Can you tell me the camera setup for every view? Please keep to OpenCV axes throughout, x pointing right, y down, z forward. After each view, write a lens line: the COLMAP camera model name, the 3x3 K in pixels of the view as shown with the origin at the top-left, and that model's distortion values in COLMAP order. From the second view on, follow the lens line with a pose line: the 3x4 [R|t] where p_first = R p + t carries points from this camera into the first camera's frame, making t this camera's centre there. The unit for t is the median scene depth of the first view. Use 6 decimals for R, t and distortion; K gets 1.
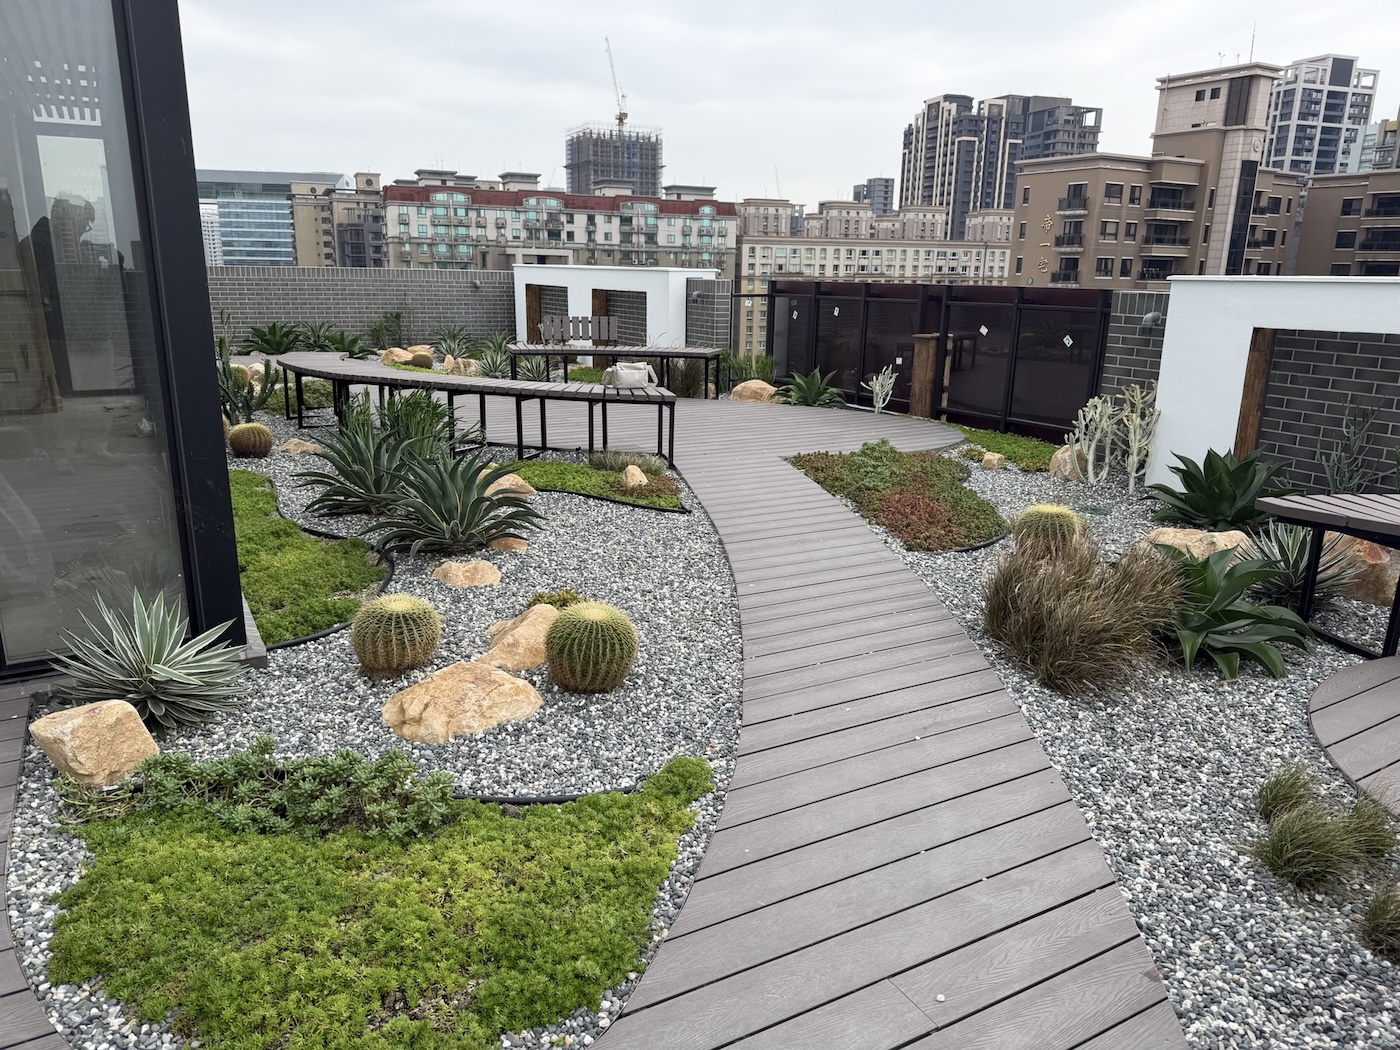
lens RADIAL K [[972.4, 0, 709.4], [0, 972.4, 531.2], [0, 0, 1]] dist [0.070550, -0.090931]
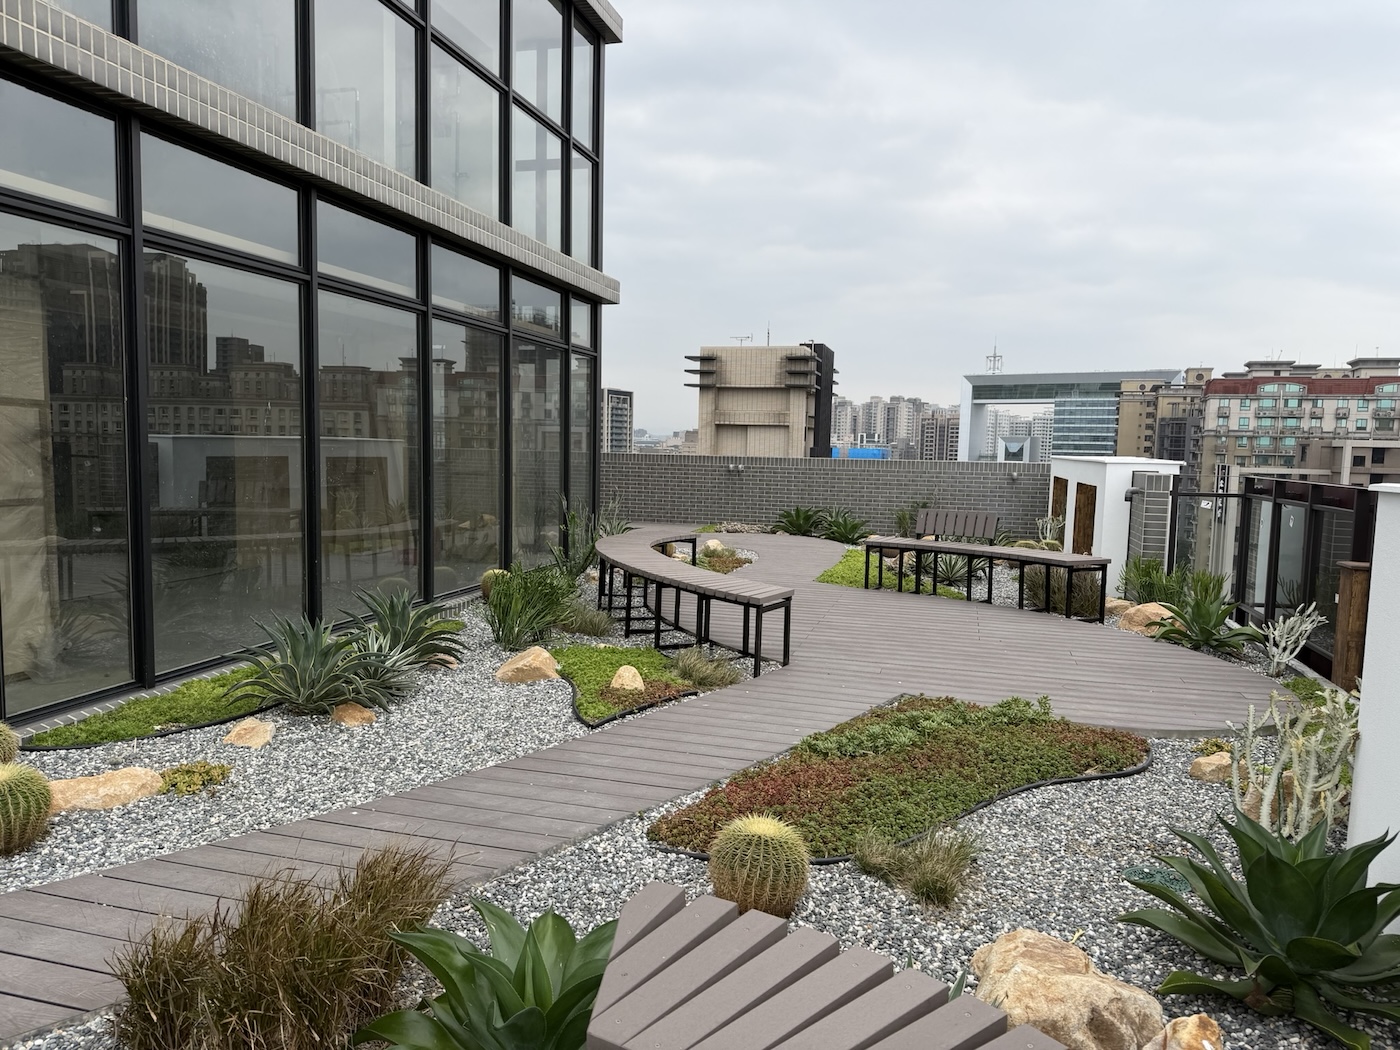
lens RADIAL K [[972.4, 0, 709.4], [0, 972.4, 531.2], [0, 0, 1]] dist [0.070550, -0.090931]
pose [[0.709826, 0.063416, -0.701516, 0.654542], [-0.194398, 0.974896, -0.108571, -0.116503], [0.677020, 0.213440, 0.704335, 0.419741]]
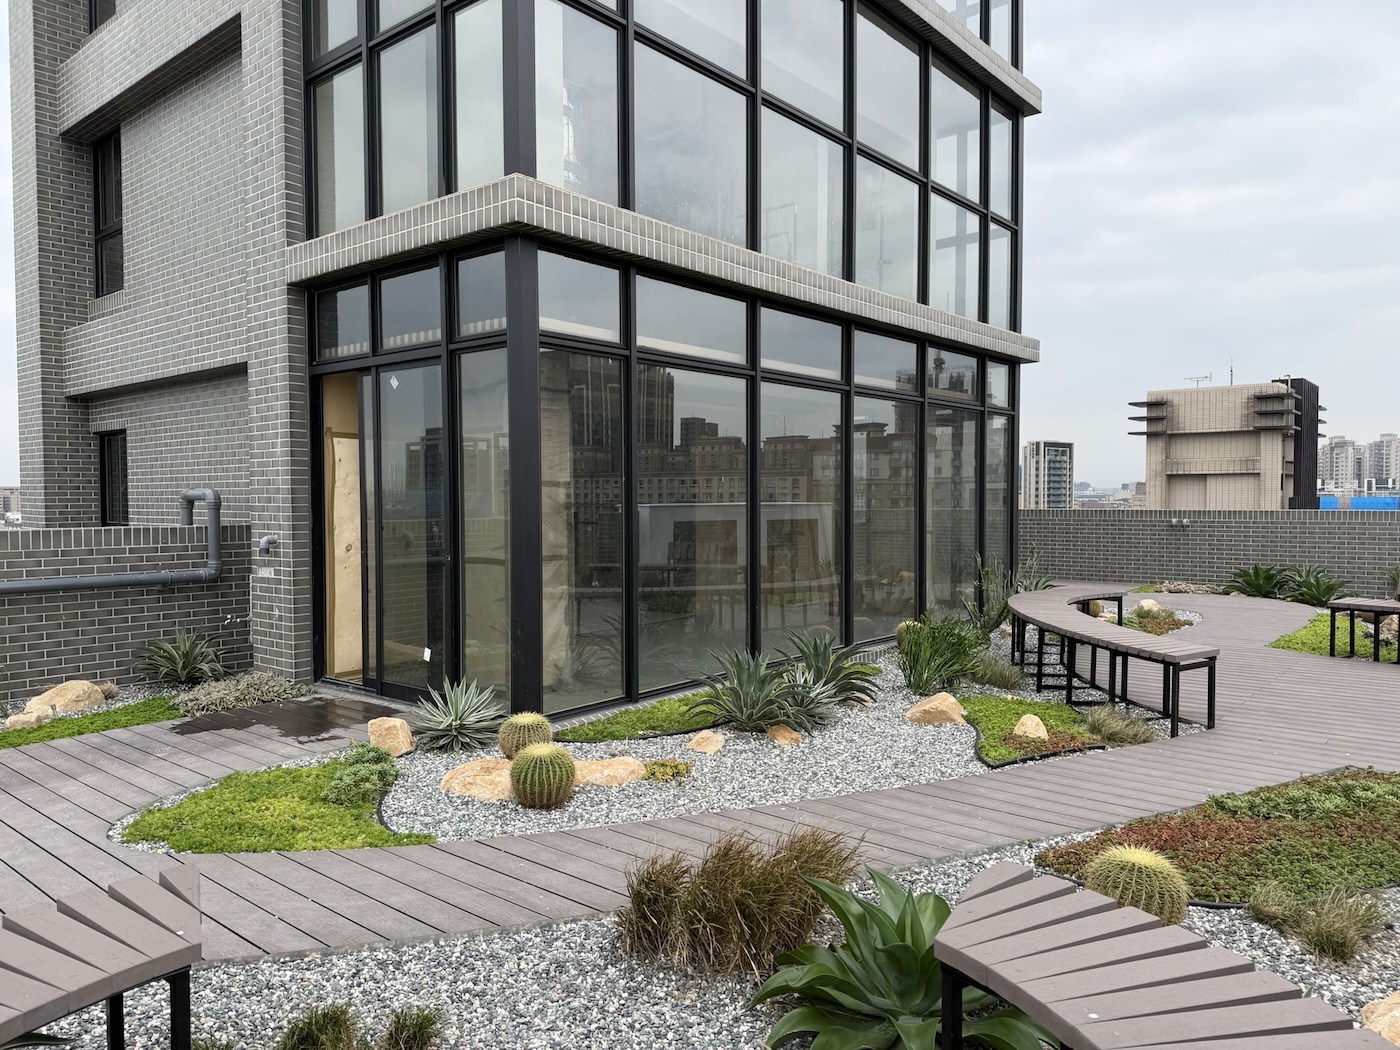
lens RADIAL K [[971.4, 0, 702.6], [0, 971.4, 527.7], [0, 0, 1]] dist [0.112115, -0.160312]
pose [[0.343835, 0.010281, -0.938974, 0.768128], [-0.234389, 0.969229, -0.075217, -0.105771], [0.909307, 0.245948, 0.335665, 0.375040]]
